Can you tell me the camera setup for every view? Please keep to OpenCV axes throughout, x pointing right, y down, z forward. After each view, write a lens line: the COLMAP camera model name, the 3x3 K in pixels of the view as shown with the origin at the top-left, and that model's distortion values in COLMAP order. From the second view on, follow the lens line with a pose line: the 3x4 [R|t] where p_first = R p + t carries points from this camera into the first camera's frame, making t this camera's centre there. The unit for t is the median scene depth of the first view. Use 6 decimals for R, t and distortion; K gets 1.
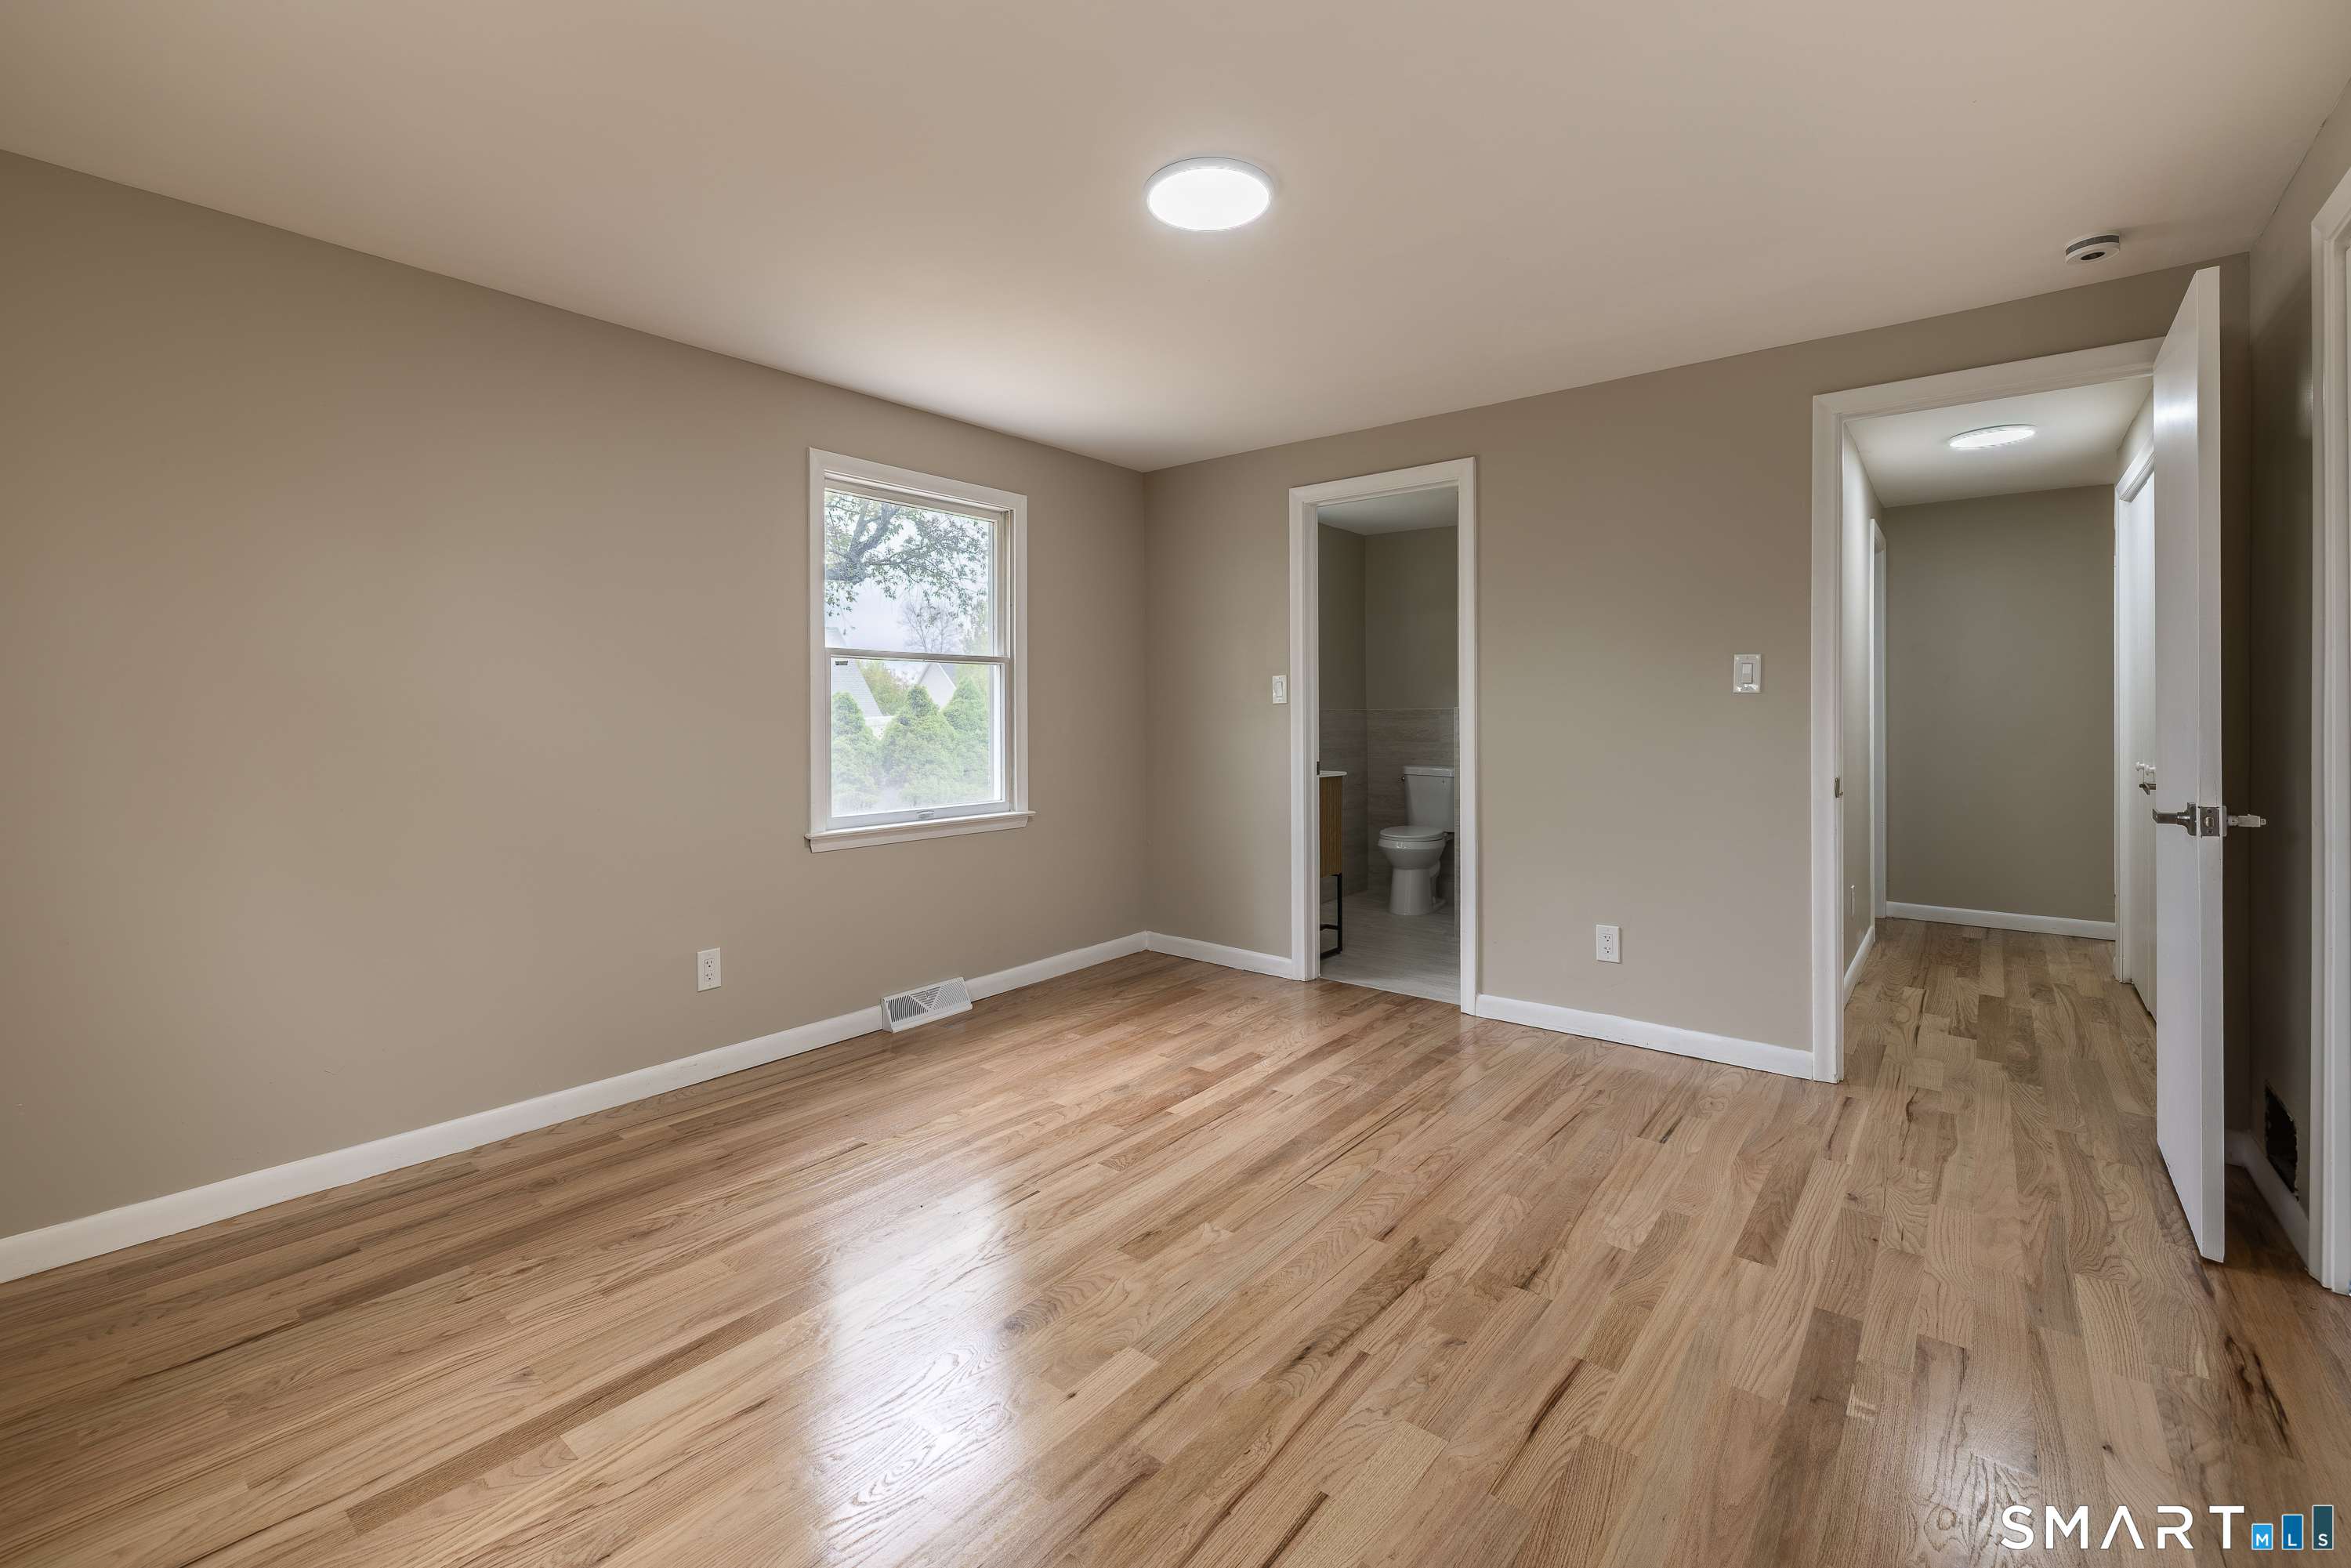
lens RADIAL K [[1010.9, 0, 1226.3], [0, 1010.9, 730.1], [0, 0, 1]] dist [0.004194, -0.000824]
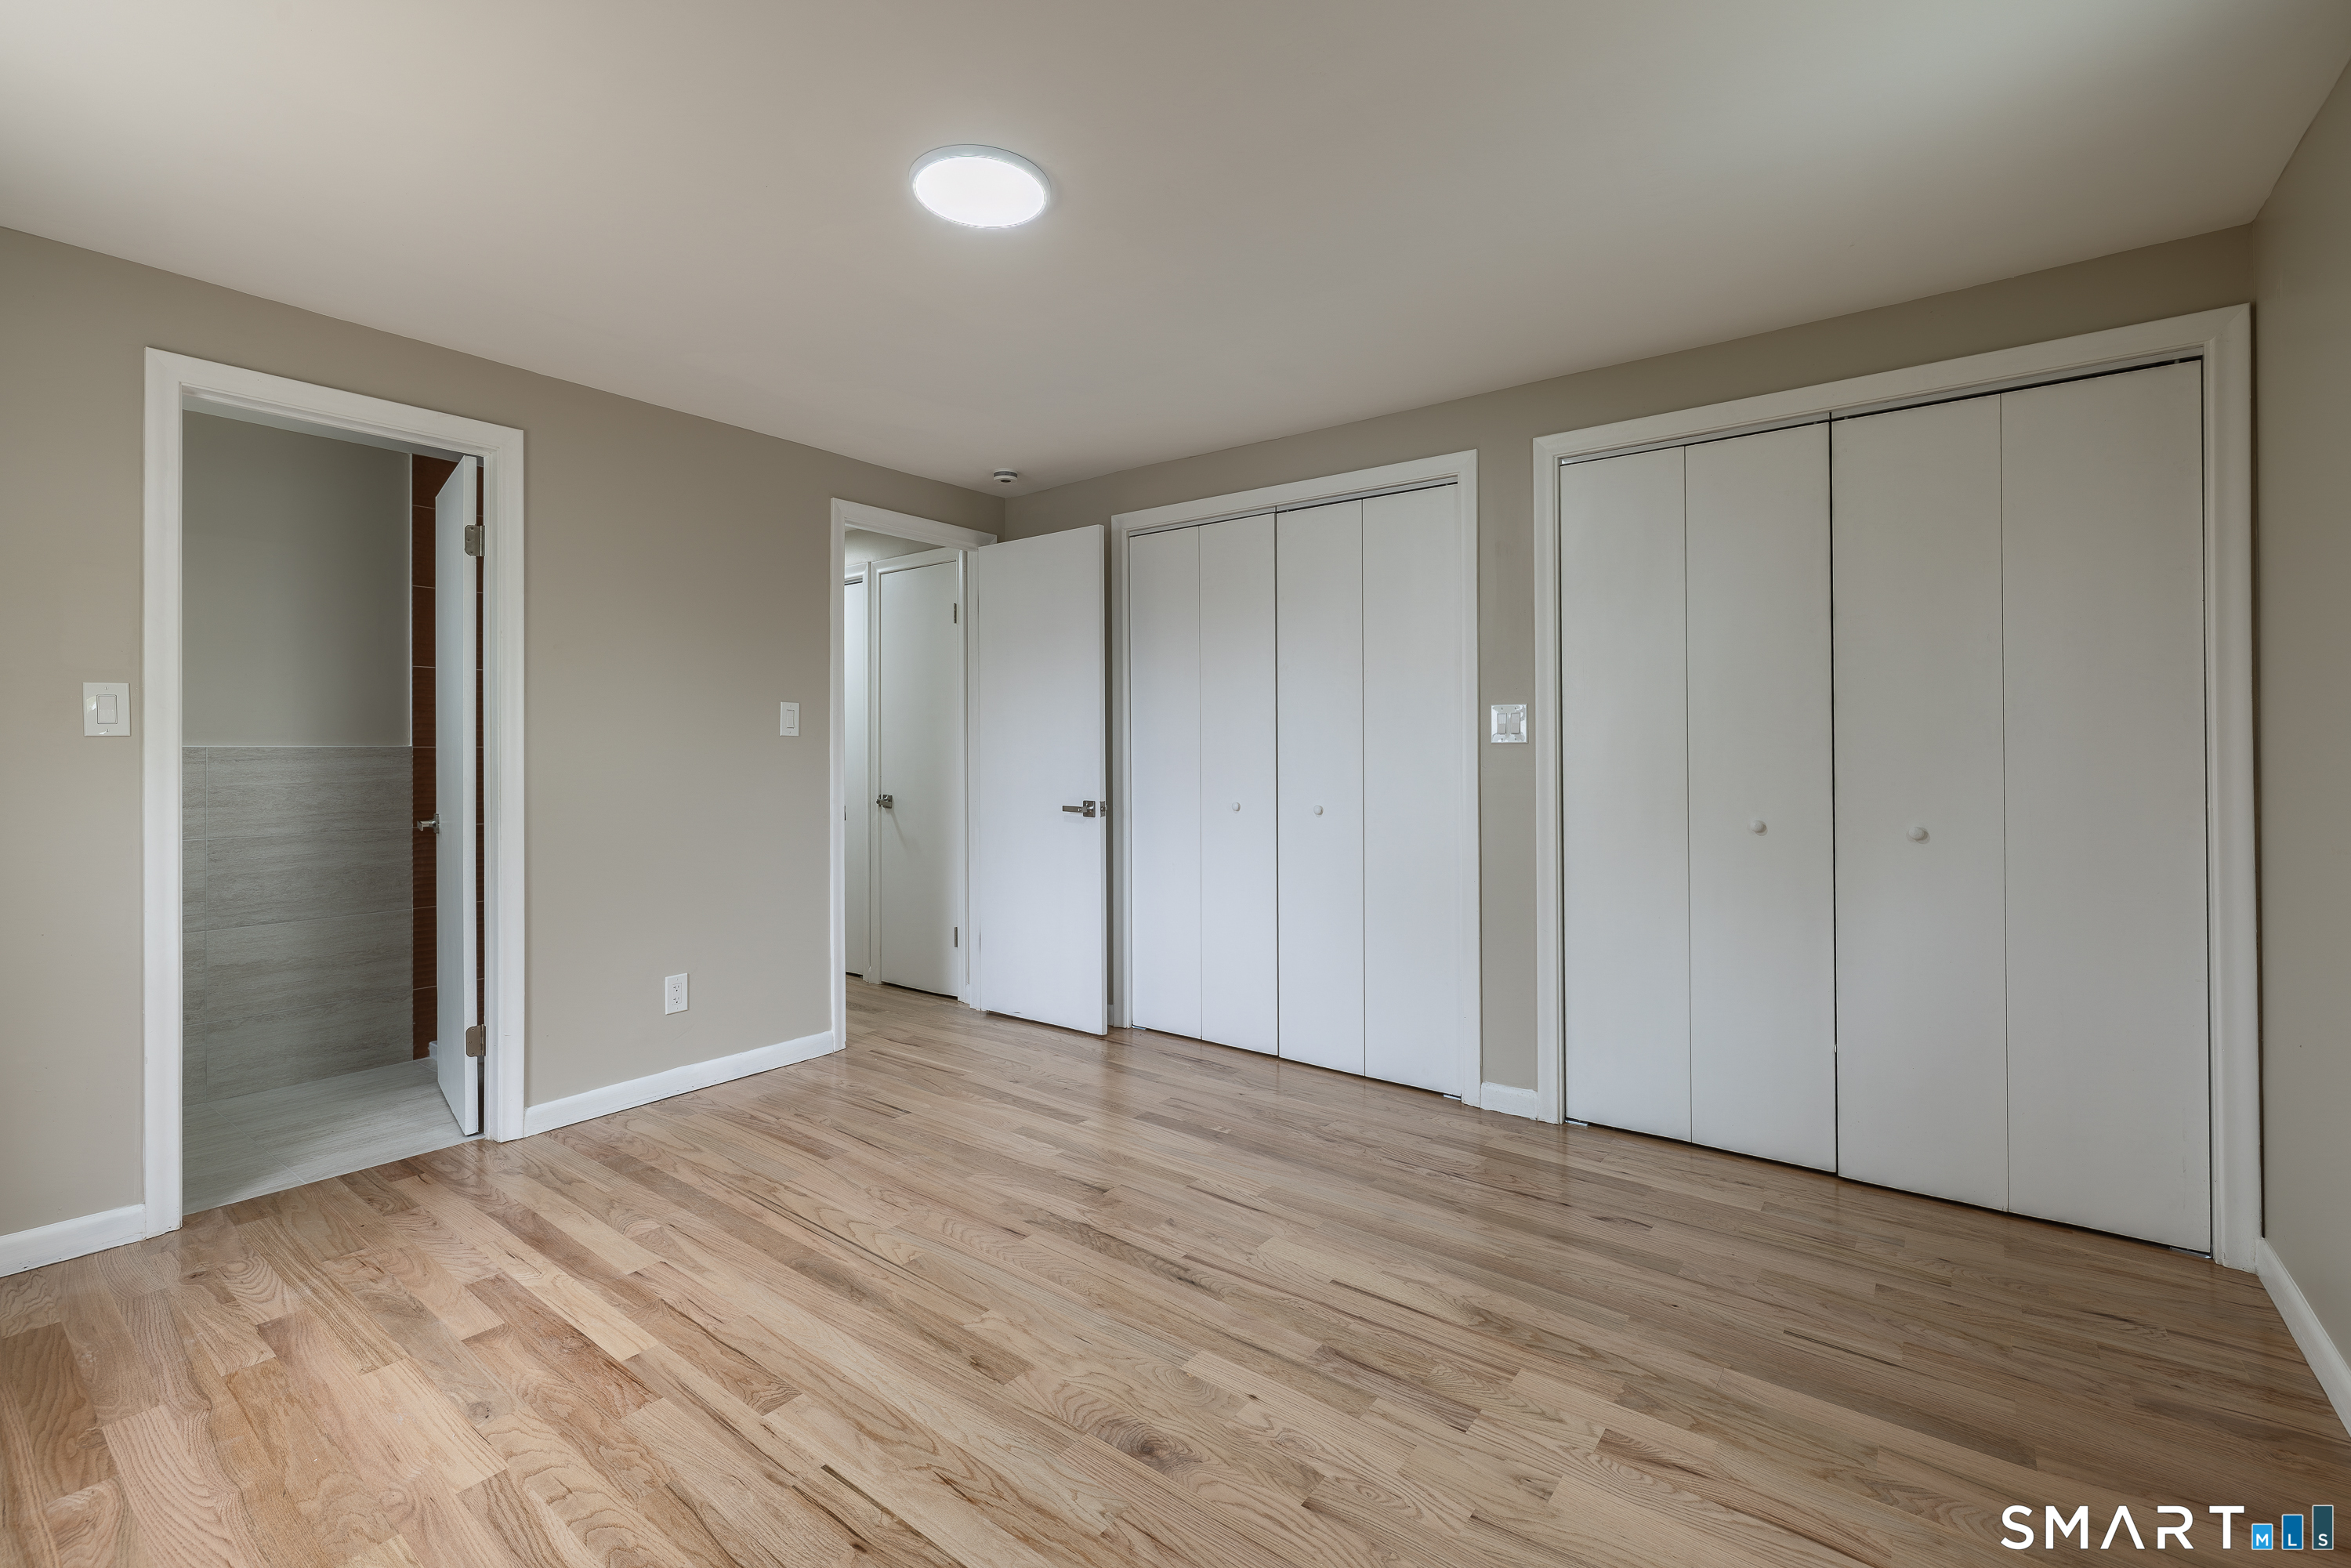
lens RADIAL K [[1010.9, 0, 1188.3], [0, 1010.9, 741.3], [0, 0, 1]] dist [0.004194, -0.000824]
pose [[-0.015729, 0.014375, 0.999773, -0.755156], [0.019056, 0.999719, -0.014075, -0.007324], [-0.999695, 0.018830, -0.015999, 0.665496]]
